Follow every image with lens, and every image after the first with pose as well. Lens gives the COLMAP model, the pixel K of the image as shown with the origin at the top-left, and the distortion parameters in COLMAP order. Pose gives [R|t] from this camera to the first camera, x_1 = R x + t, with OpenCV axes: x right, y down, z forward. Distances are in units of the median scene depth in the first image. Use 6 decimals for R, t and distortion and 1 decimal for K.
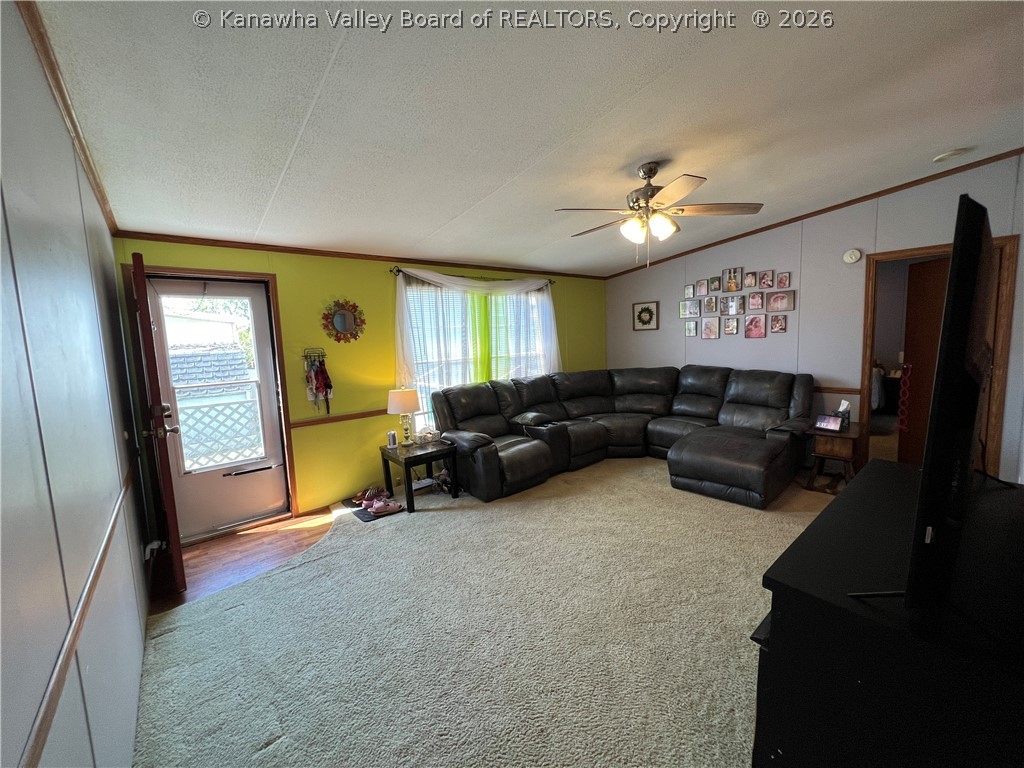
lens RADIAL K [[406.7, 0, 509.6], [0, 406.7, 381.1], [0, 0, 1]] dist [-0.002822, -0.000057]
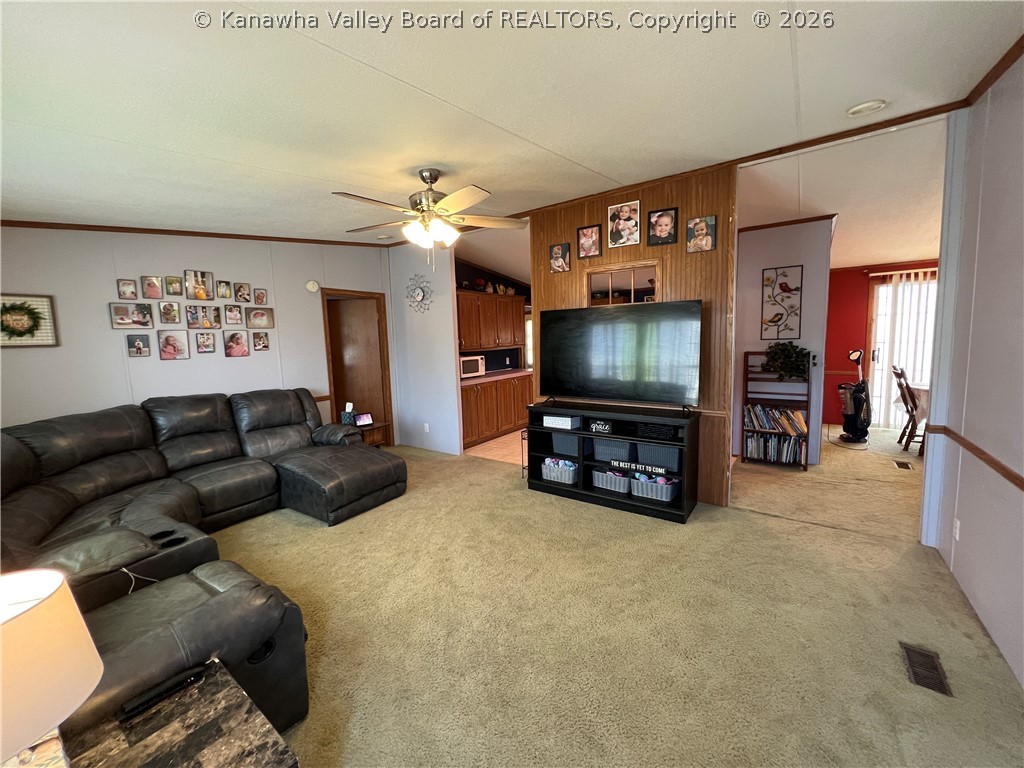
lens RADIAL K [[406.7, 0, 510.7], [0, 406.7, 379.6], [0, 0, 1]] dist [-0.002822, -0.000057]
pose [[-0.249876, -0.043240, 0.967312, -0.400559], [0.150595, 0.985110, 0.082938, -0.041010], [-0.956495, 0.166397, -0.239643, 0.656307]]
